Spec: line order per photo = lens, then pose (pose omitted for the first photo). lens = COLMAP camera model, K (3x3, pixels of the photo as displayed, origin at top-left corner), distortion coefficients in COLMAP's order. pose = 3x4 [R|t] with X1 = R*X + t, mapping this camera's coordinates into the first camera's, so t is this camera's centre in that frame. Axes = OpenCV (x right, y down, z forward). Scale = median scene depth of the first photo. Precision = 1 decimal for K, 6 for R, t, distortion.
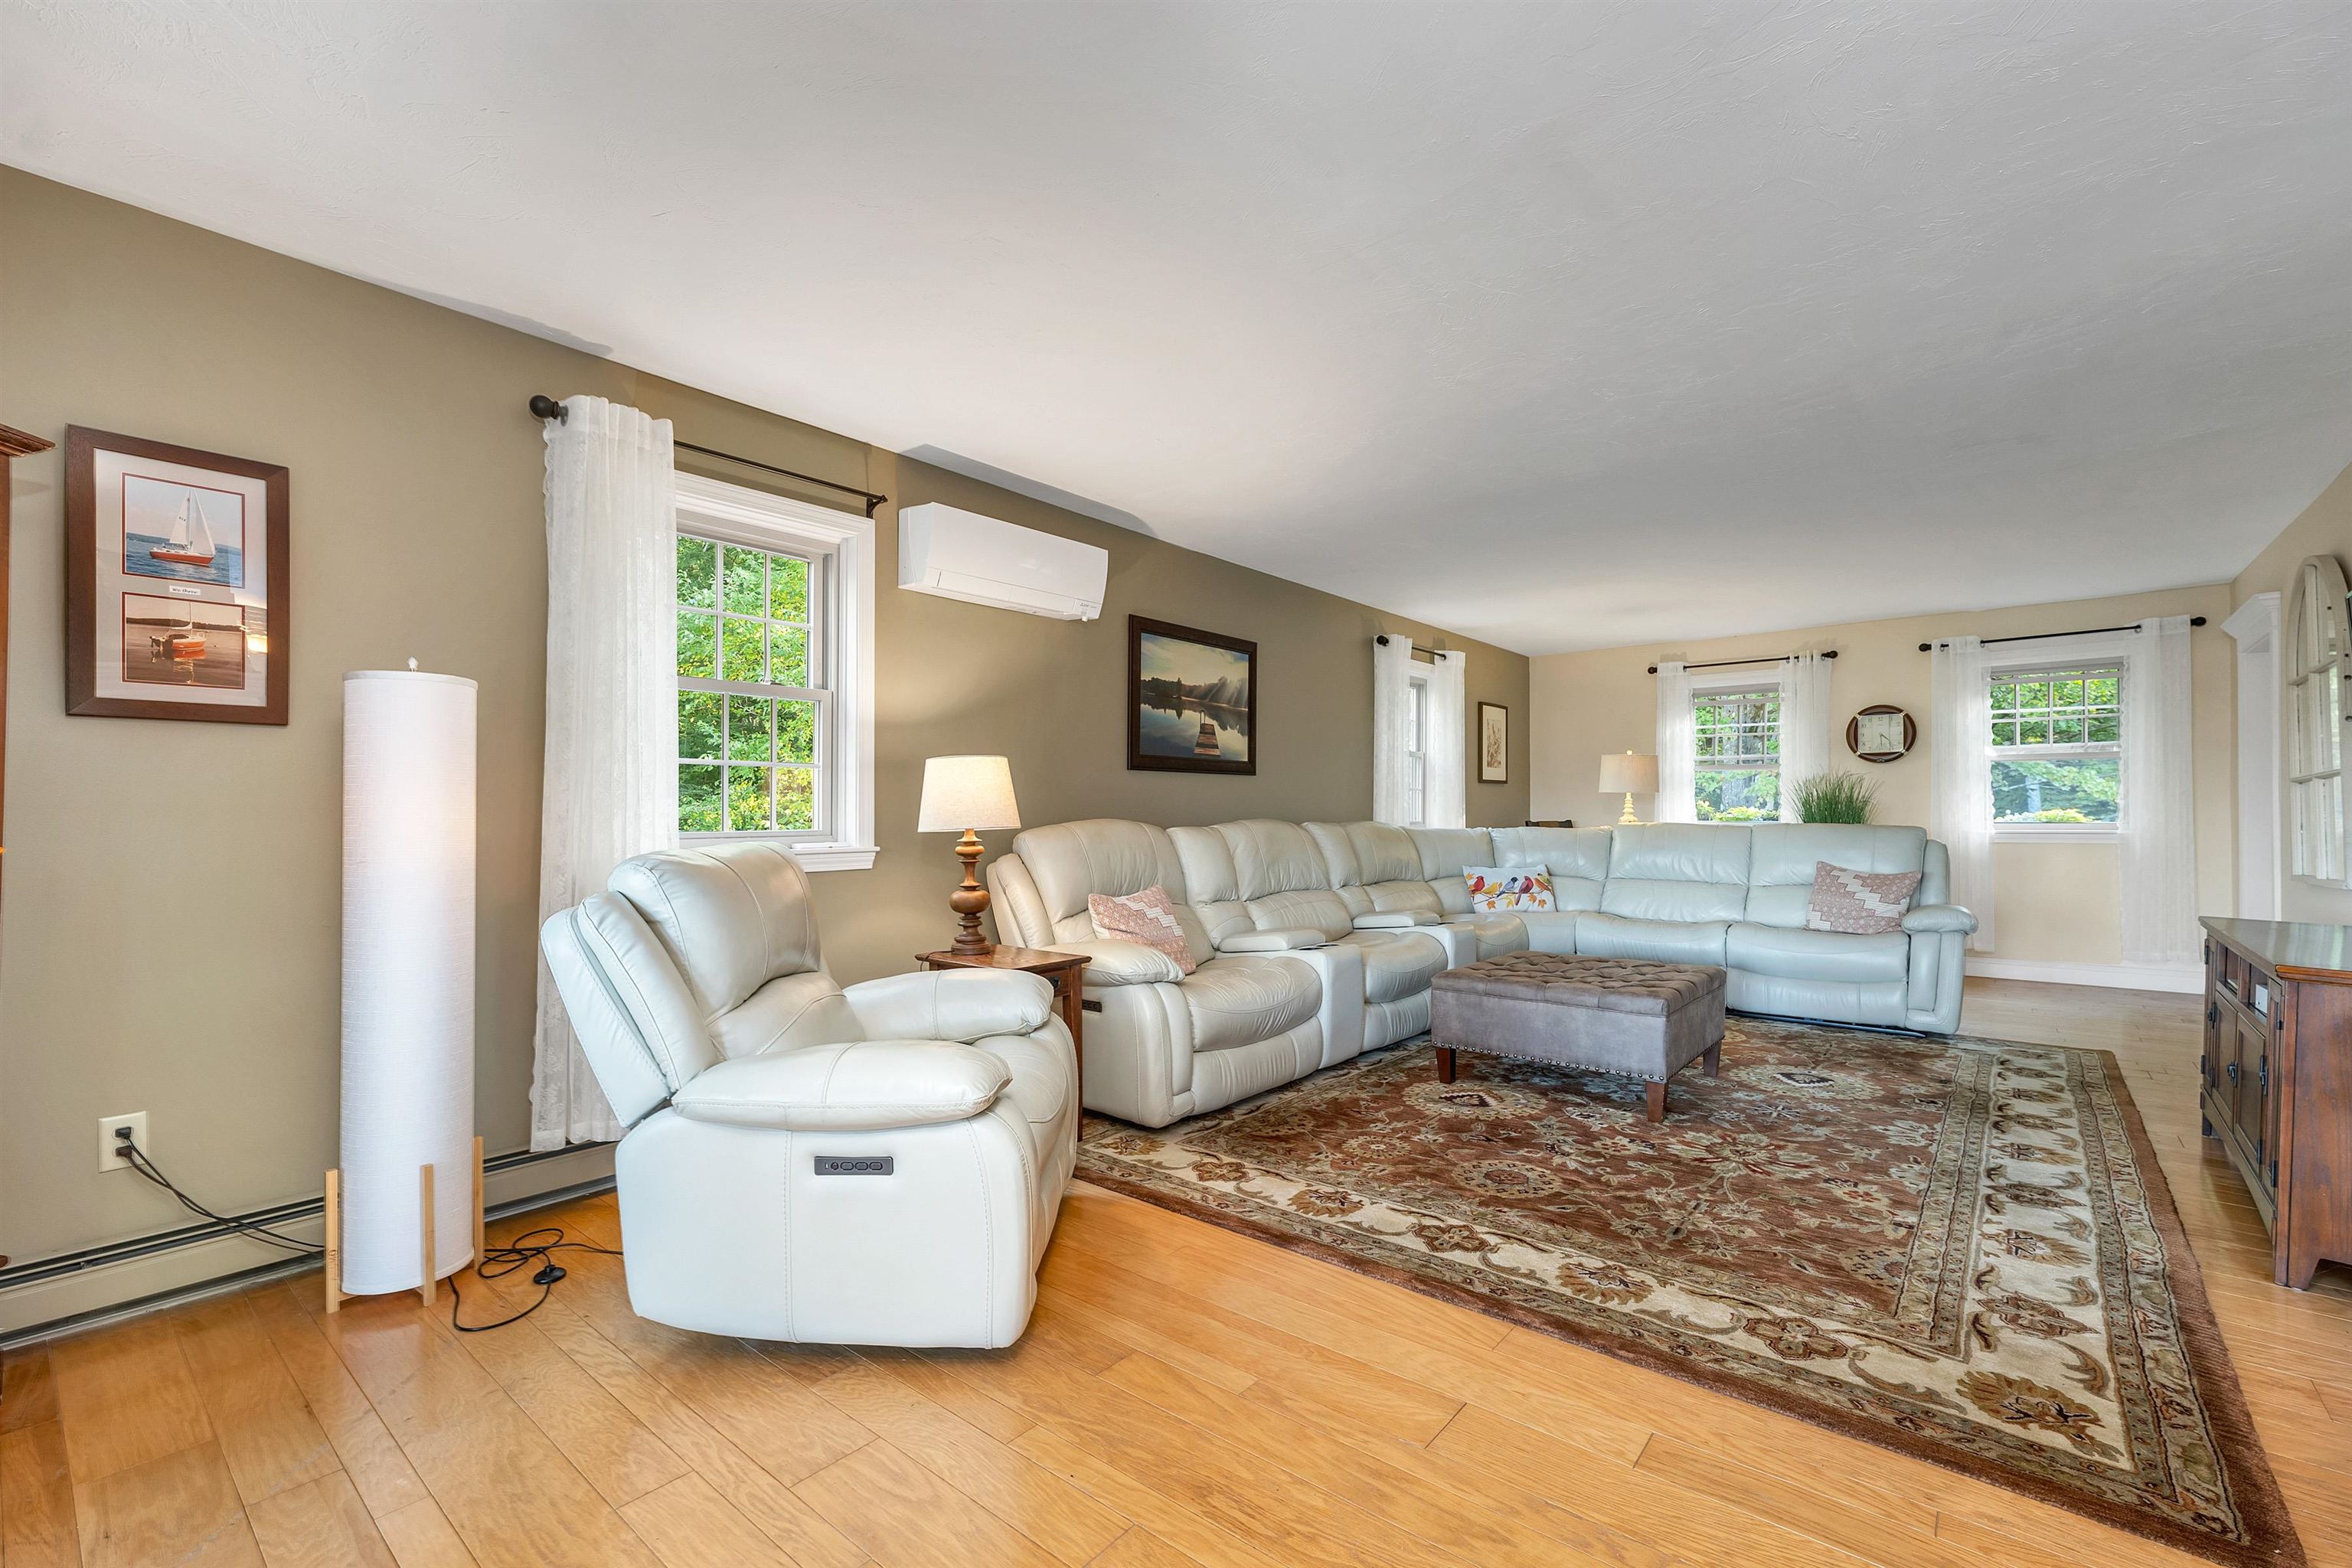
lens RADIAL K [[996.6, 0, 1168.7], [0, 996.6, 800.8], [0, 0, 1]] dist [0.000712, 0.000115]
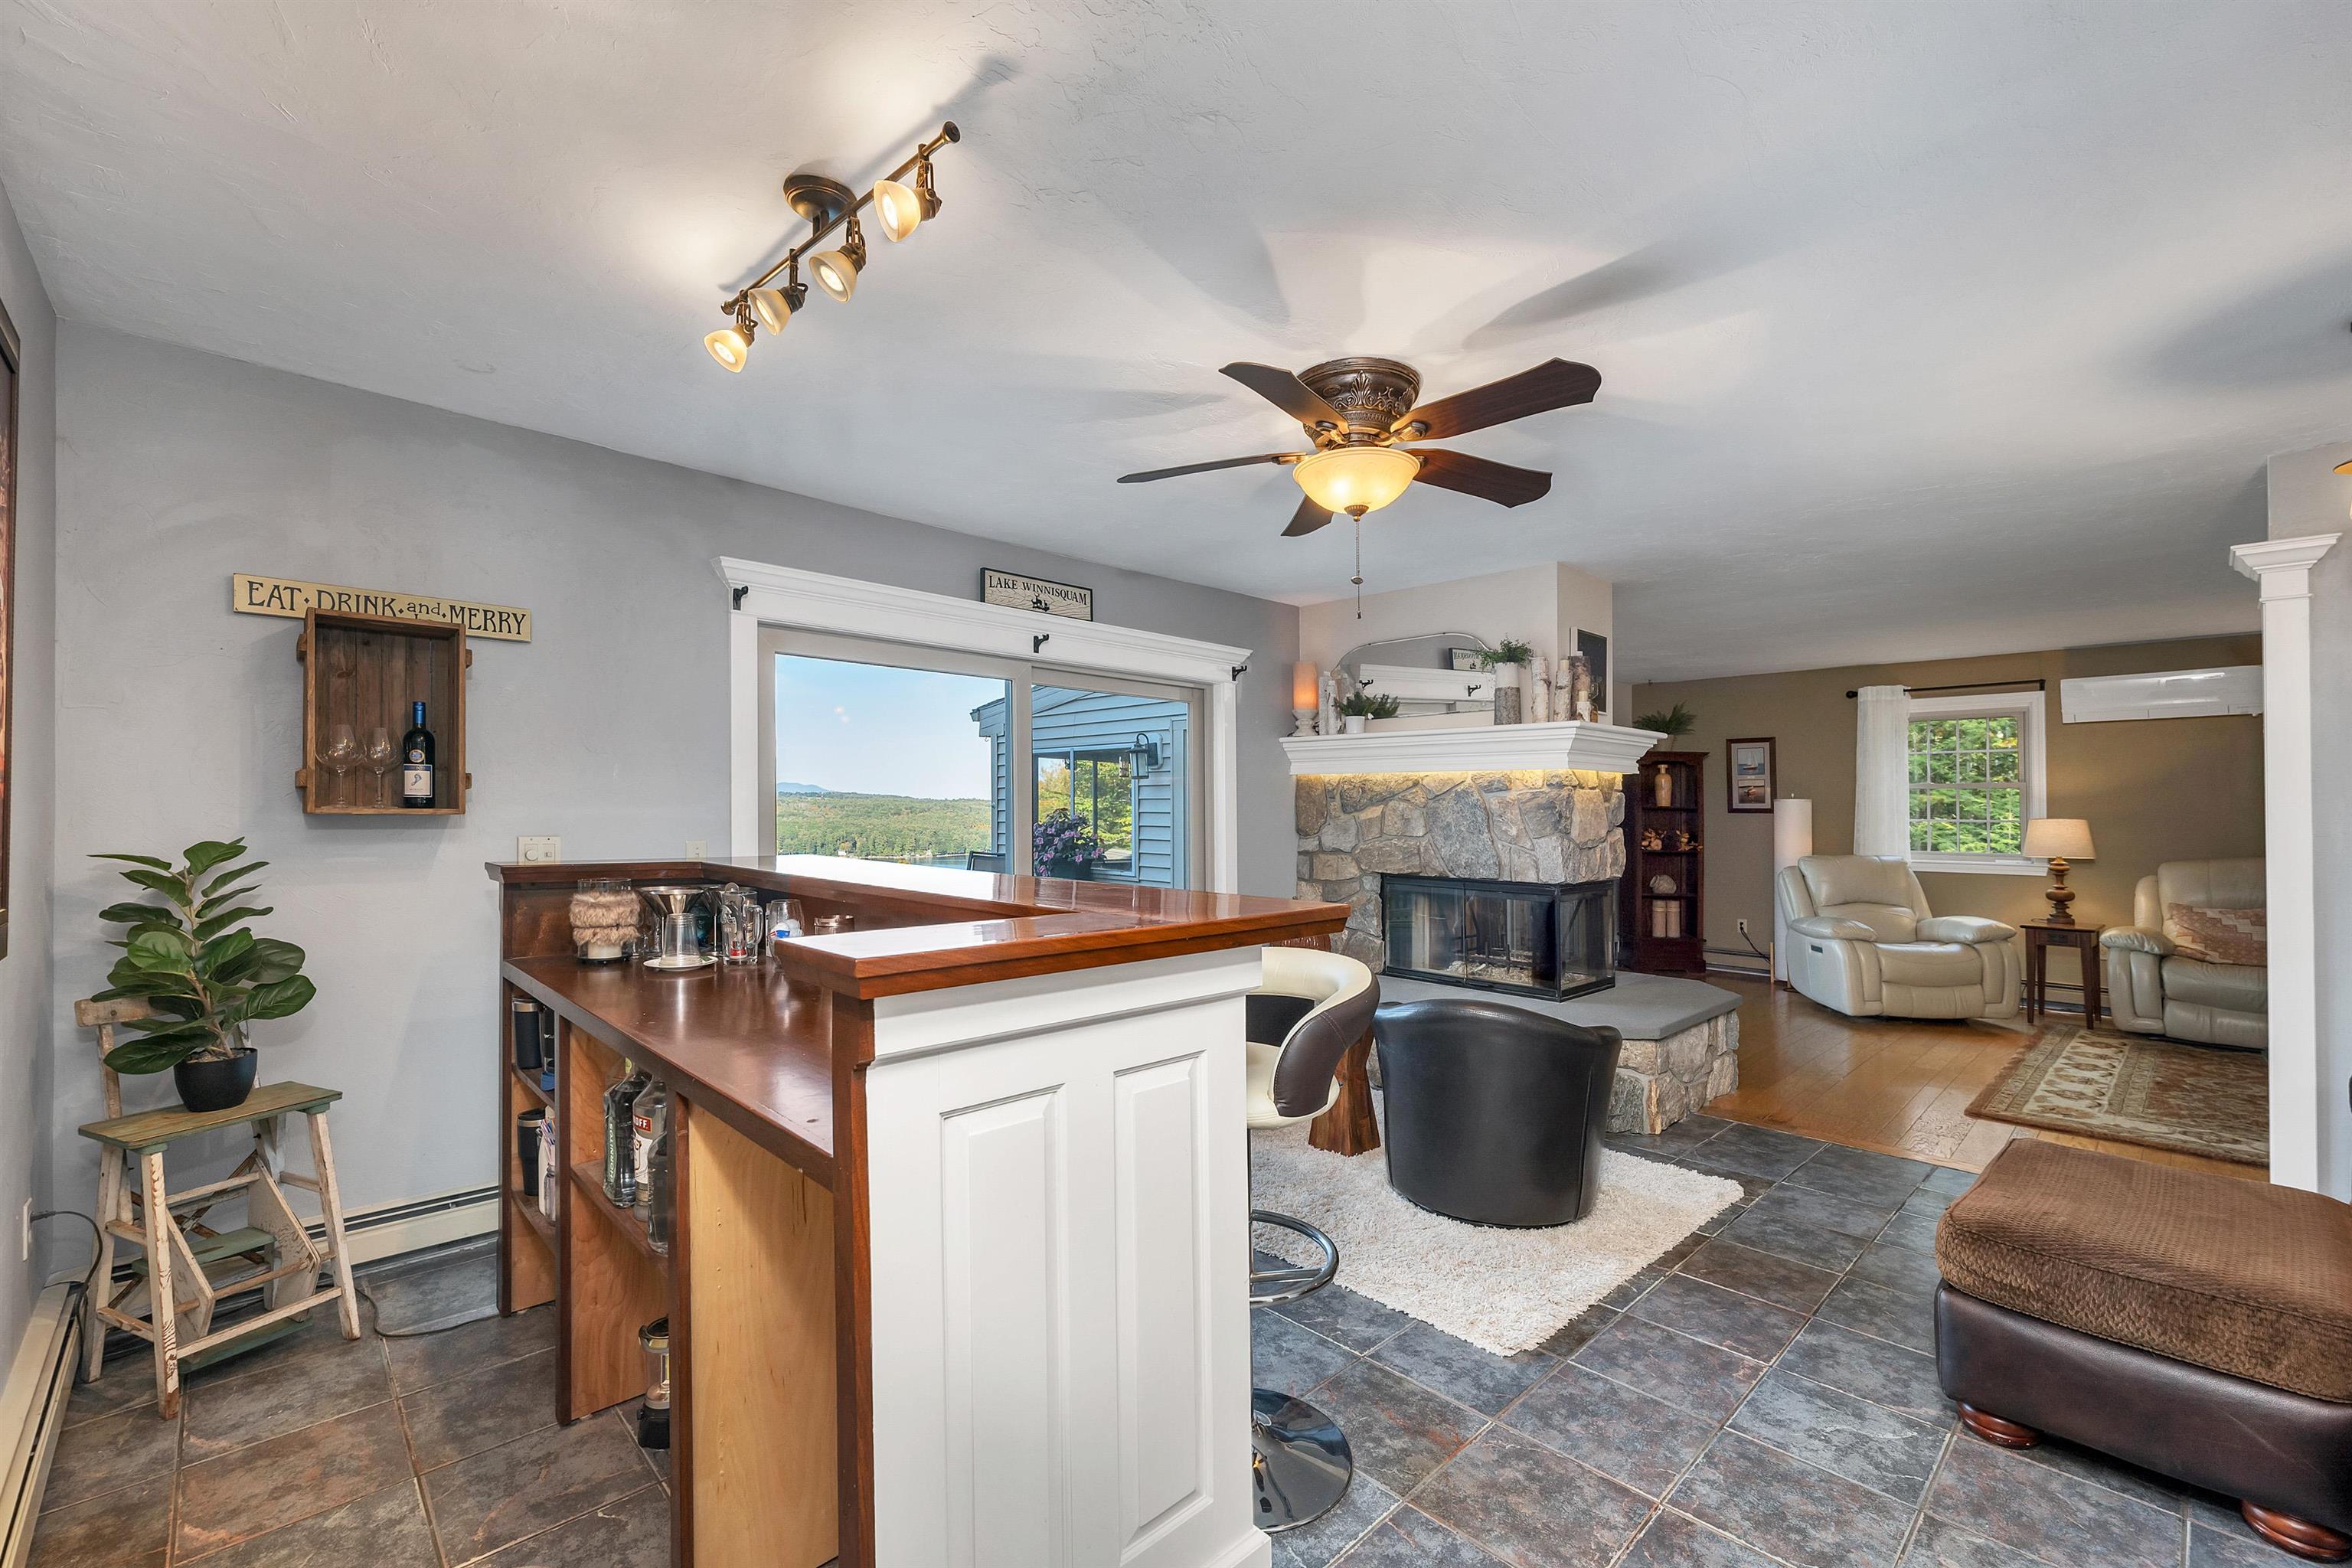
lens RADIAL K [[996.6, 0, 1156.7], [0, 996.6, 793.8], [0, 0, 1]] dist [0.000712, 0.000115]
pose [[-0.119732, -0.012729, -0.992725, 2.321109], [0.002632, 0.999910, -0.013138, -0.086736], [0.992803, -0.004185, -0.119687, -0.579347]]
